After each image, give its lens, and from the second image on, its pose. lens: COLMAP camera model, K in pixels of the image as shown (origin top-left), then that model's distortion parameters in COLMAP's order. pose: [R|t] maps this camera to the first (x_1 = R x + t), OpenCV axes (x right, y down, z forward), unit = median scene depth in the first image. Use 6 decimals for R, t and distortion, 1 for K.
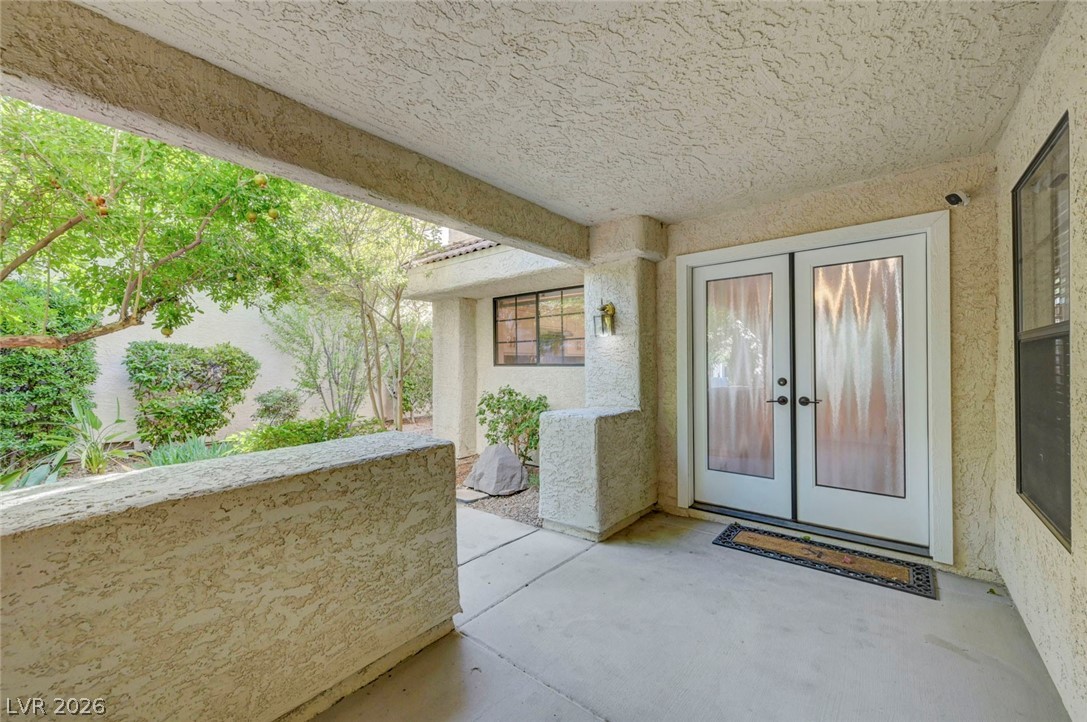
lens RADIAL K [[434.7, 0, 523.7], [0, 434.7, 362.4], [0, 0, 1]] dist [-0.000365, 0.000358]
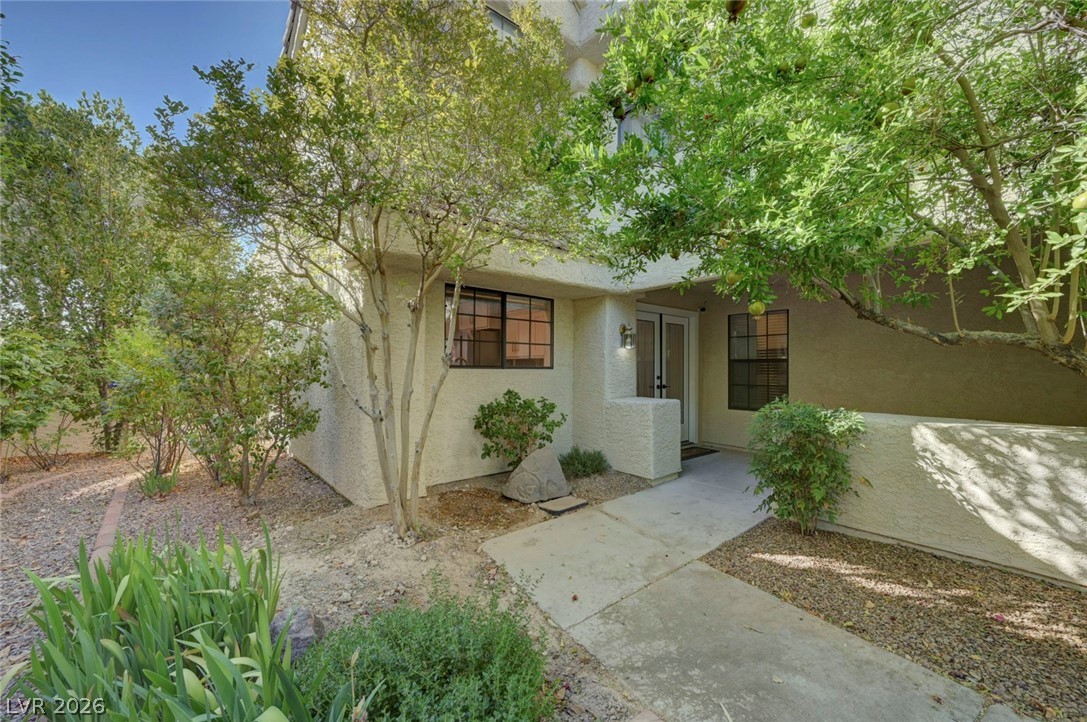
lens RADIAL K [[434.7, 0, 523.7], [0, 434.7, 362.4], [0, 0, 1]] dist [-0.000365, 0.000358]
pose [[0.168741, 0.021159, 0.985433, -0.990897], [-0.011500, 0.999744, -0.019497, 0.014428], [-0.985593, -0.008043, 0.168941, 0.857124]]
